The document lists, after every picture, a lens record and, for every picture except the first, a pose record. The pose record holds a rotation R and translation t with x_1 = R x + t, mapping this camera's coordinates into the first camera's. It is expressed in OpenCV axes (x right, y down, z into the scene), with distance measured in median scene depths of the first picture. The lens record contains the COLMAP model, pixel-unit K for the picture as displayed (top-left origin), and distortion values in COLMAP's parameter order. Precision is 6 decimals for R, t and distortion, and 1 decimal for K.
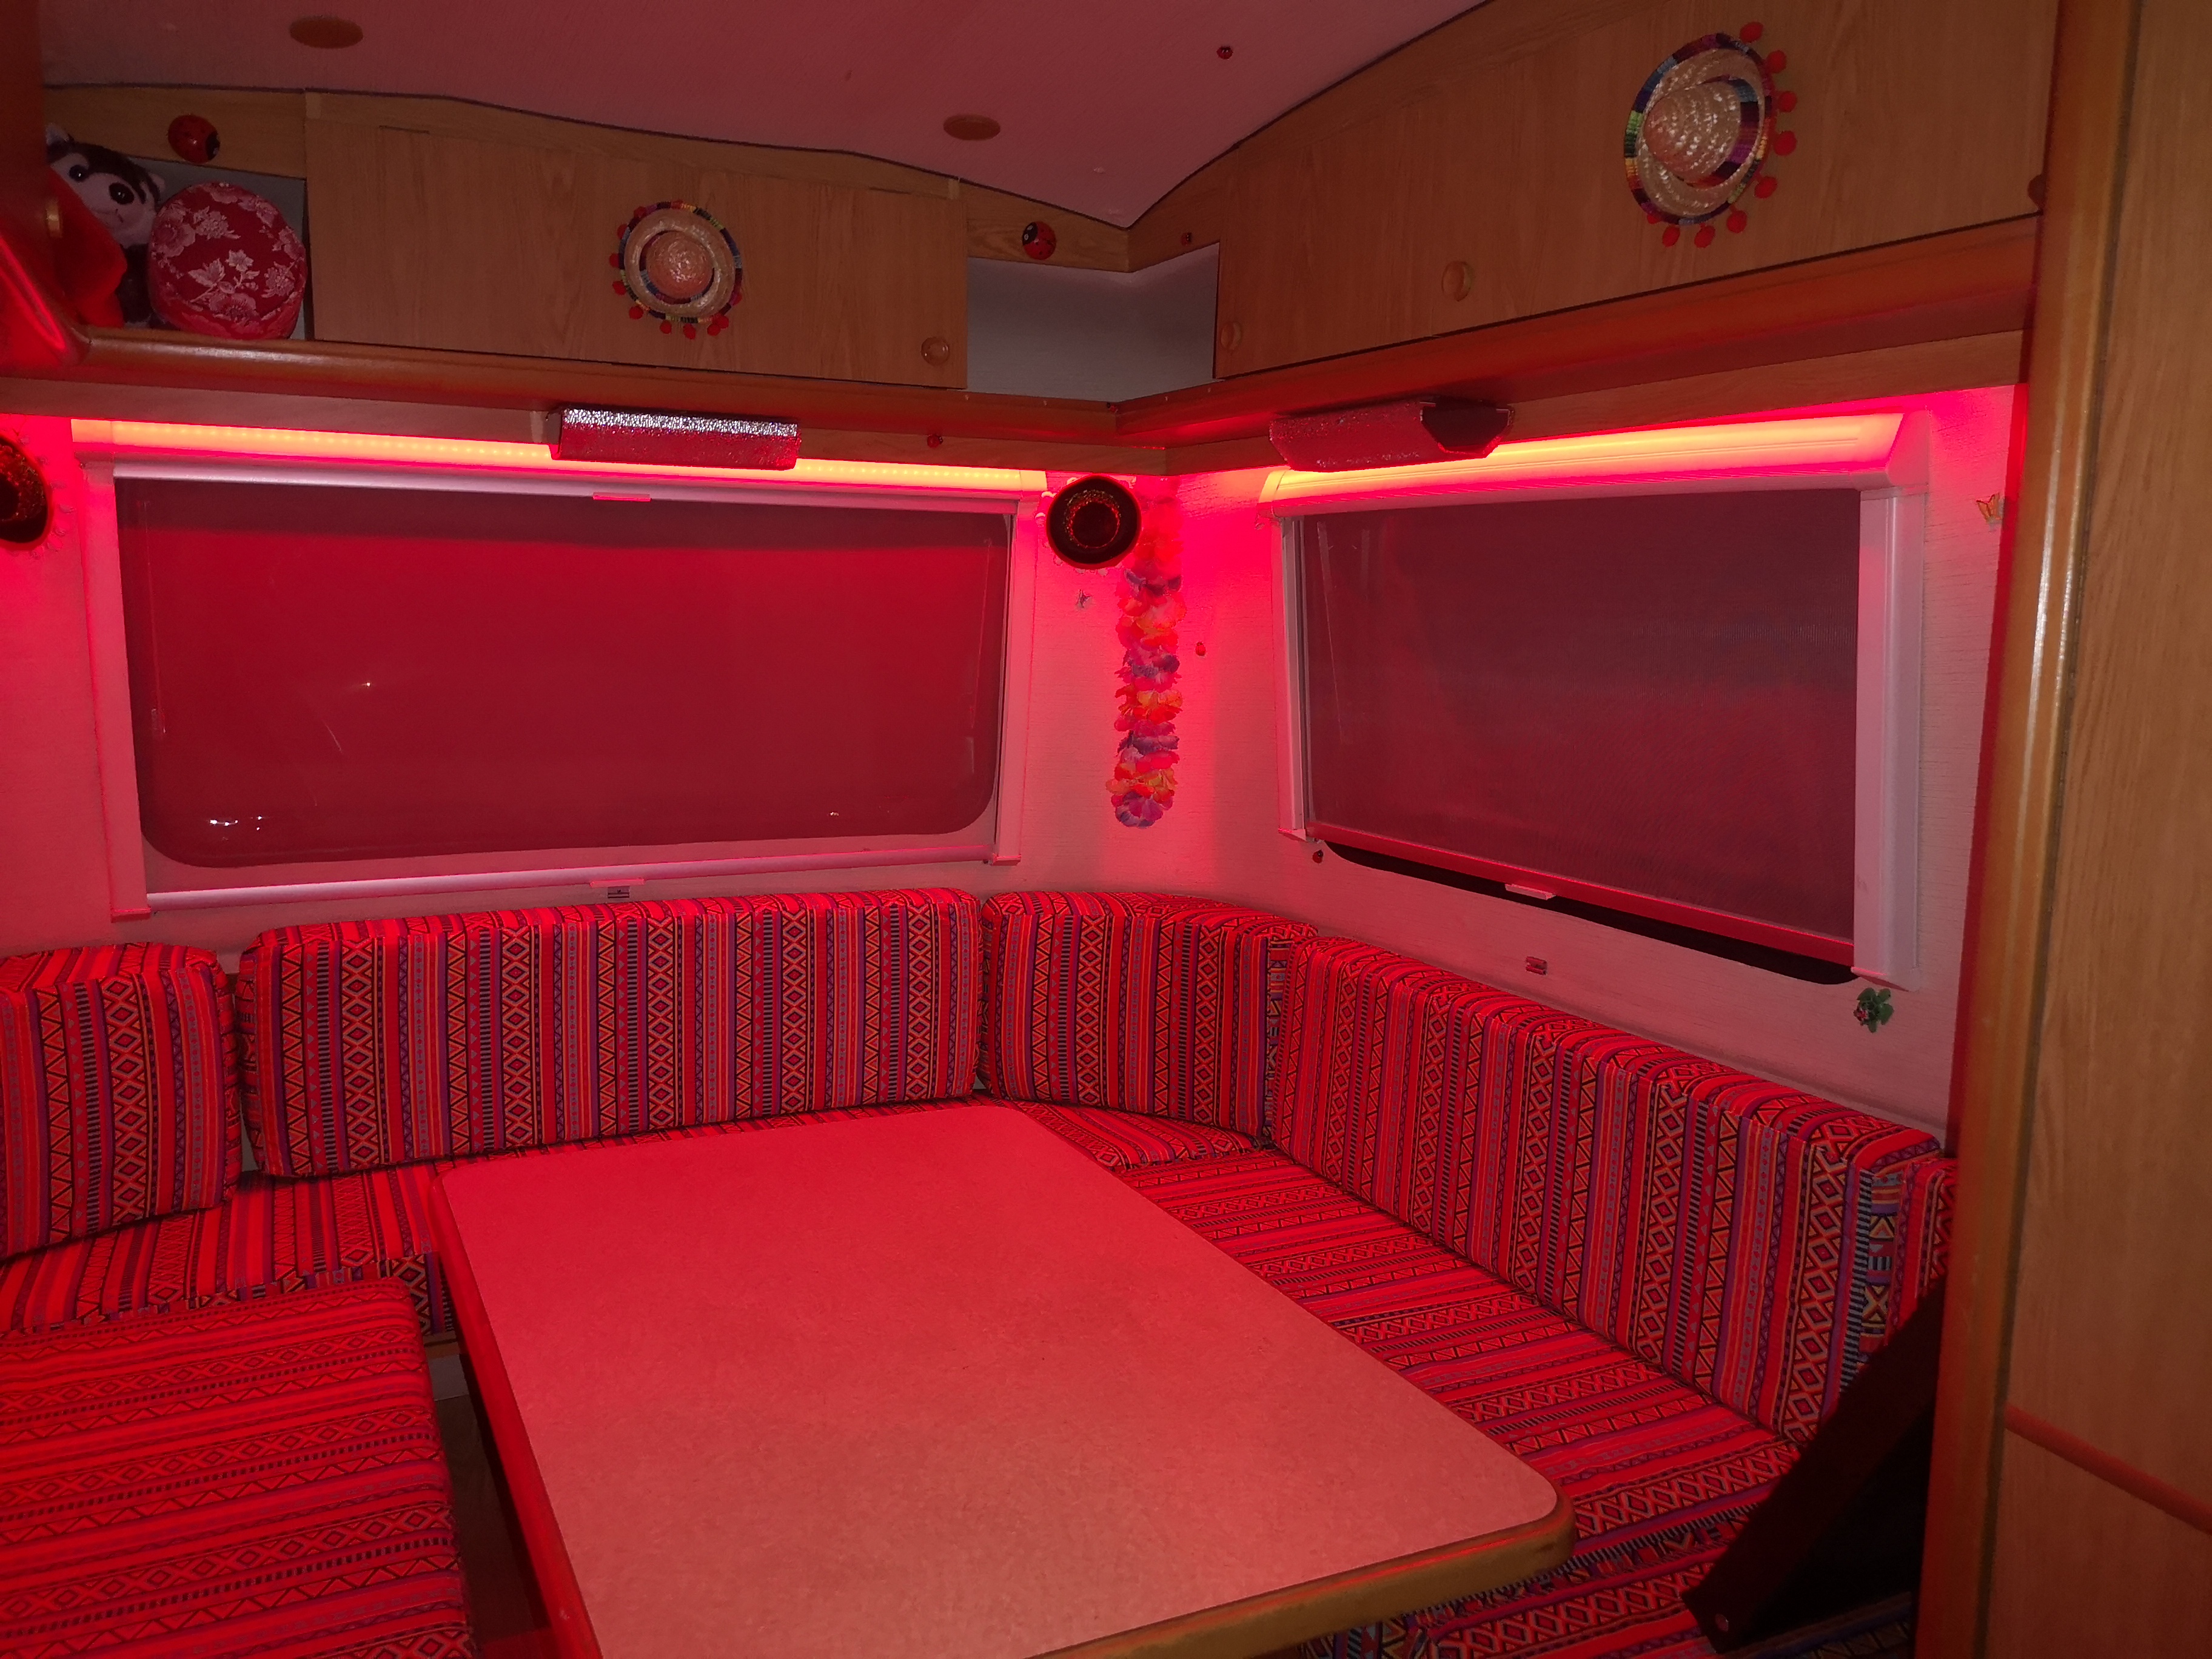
lens RADIAL K [[1692.4, 0, 1097.3], [0, 1692.4, 827.0], [0, 0, 1]] dist [0.065162, -0.071877]
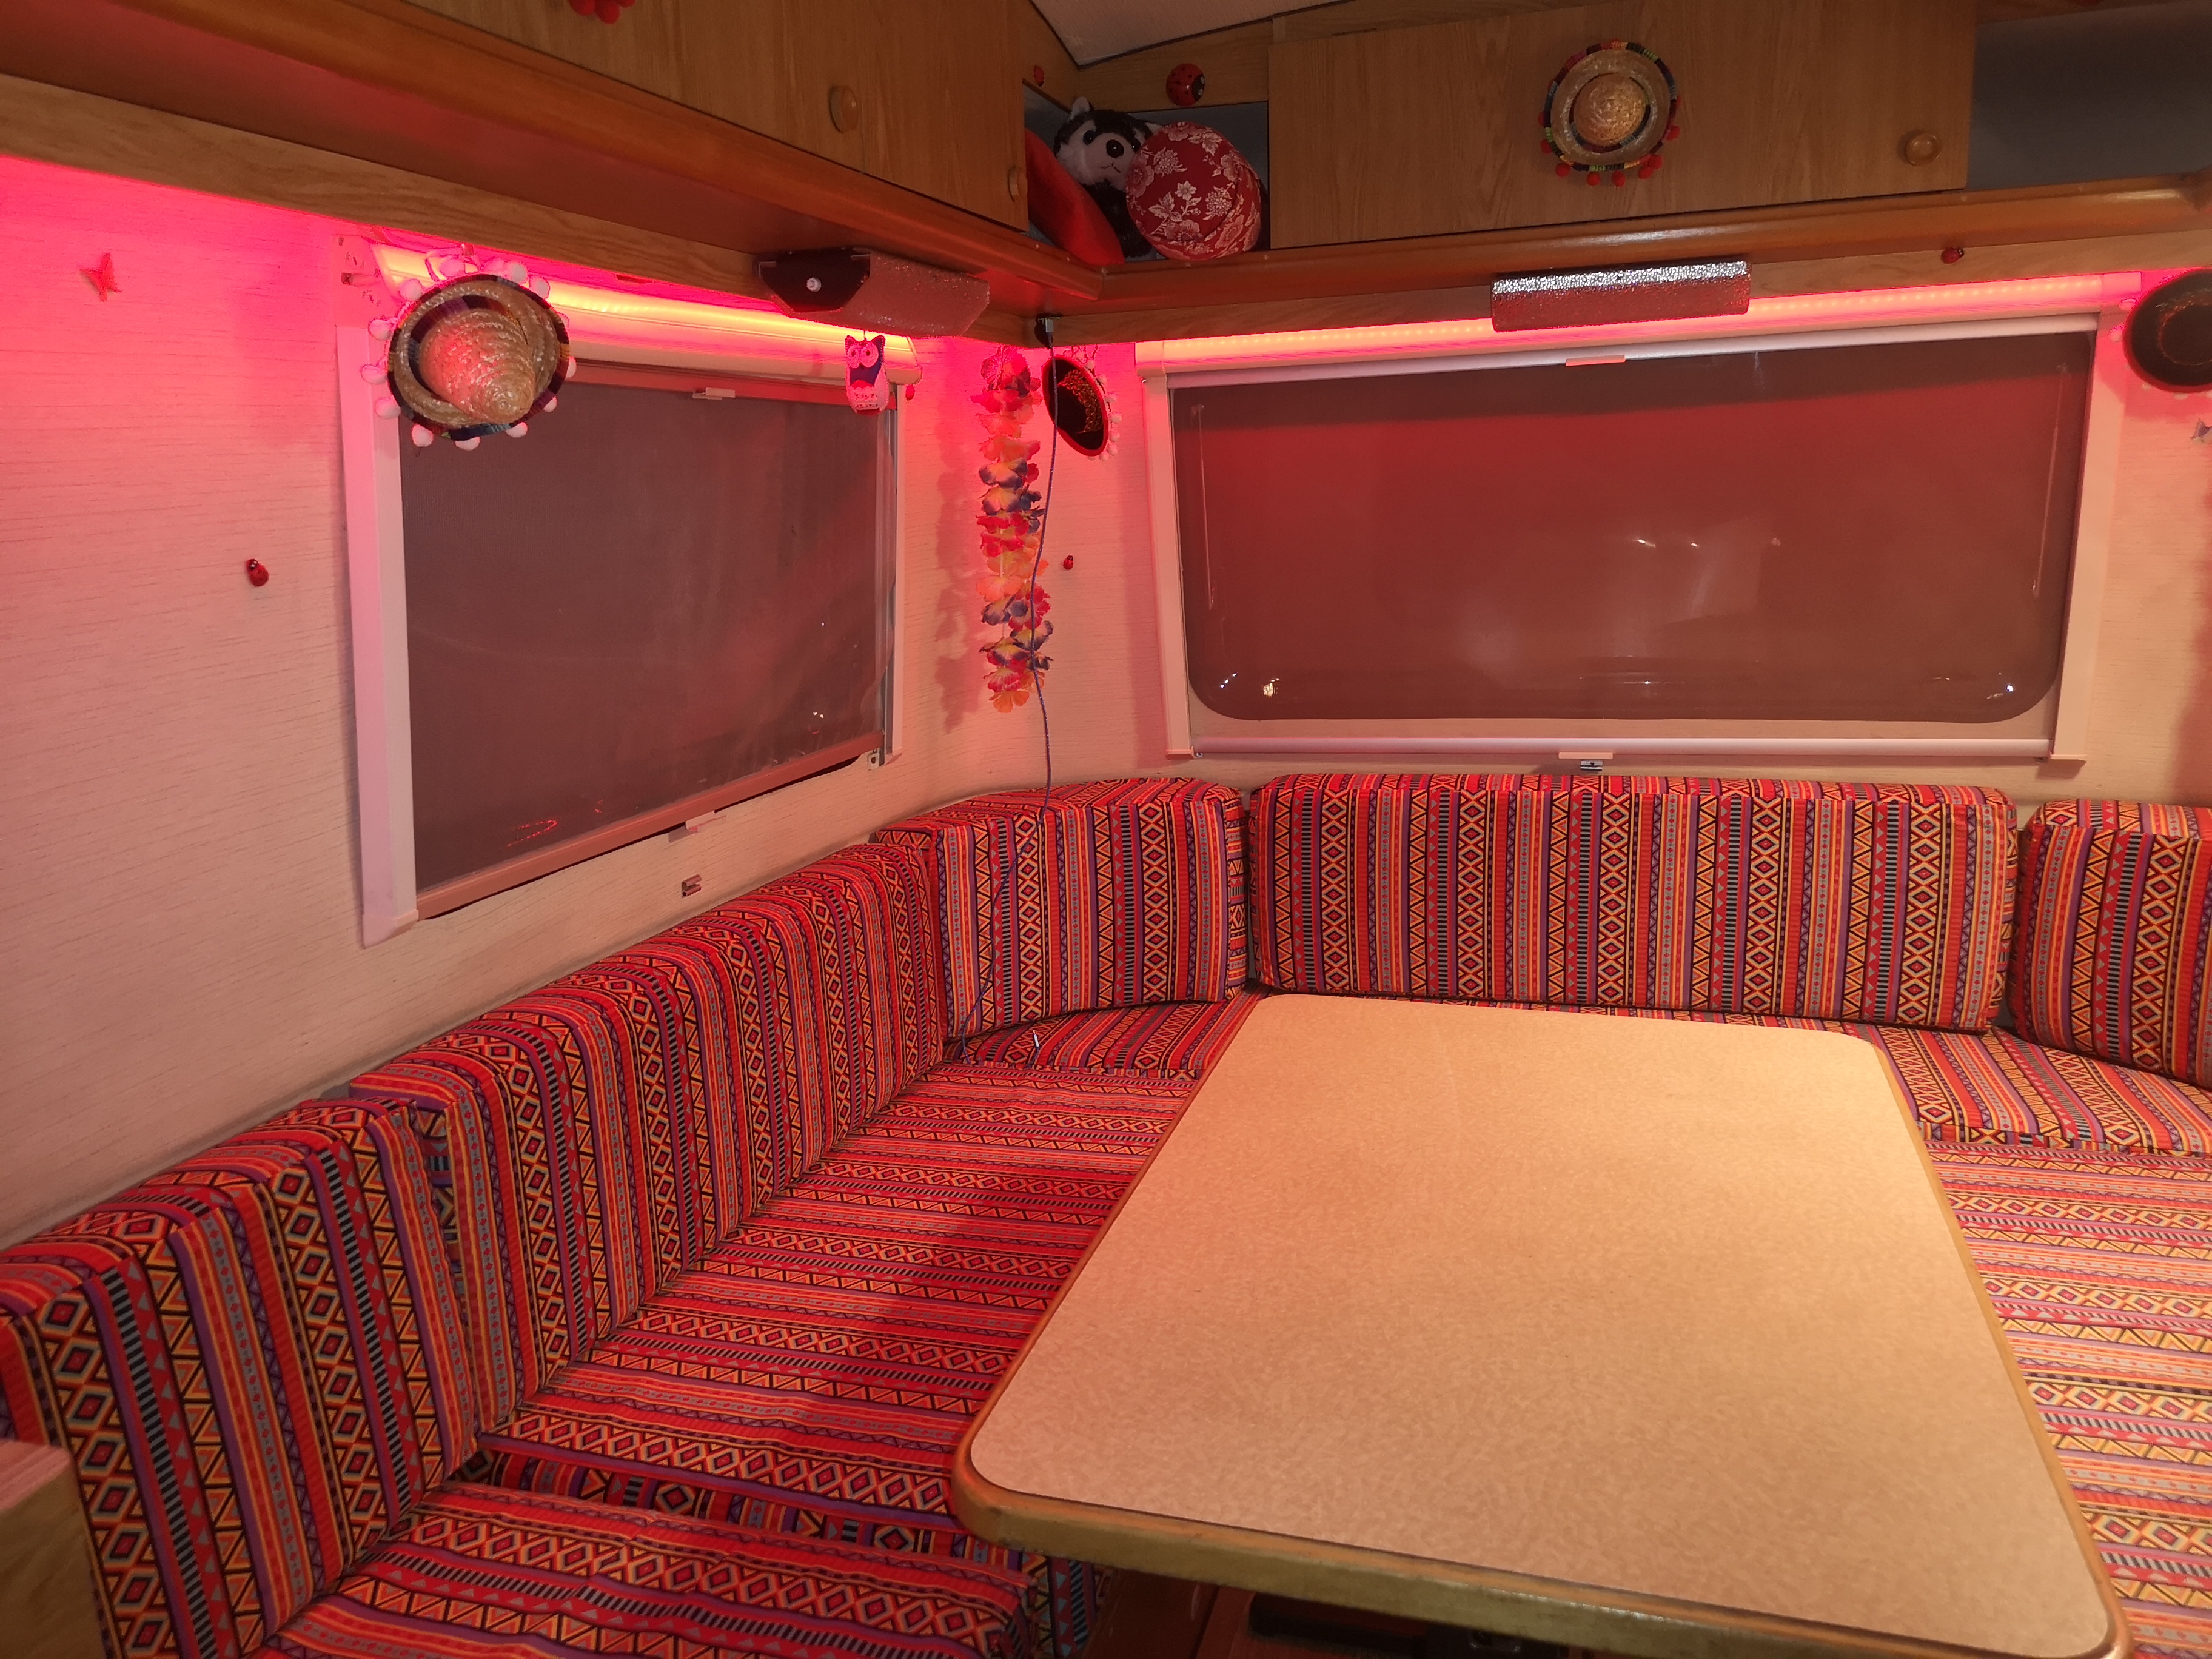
lens RADIAL K [[1676.8, 0, 1106.0], [0, 1676.8, 829.5], [0, 0, 1]] dist [0.057611, -0.083605]
pose [[0.725021, 0.096119, -0.681987, 0.227412], [-0.041051, 0.994484, 0.096521, -0.009085], [0.687502, -0.041983, 0.724968, 0.103305]]
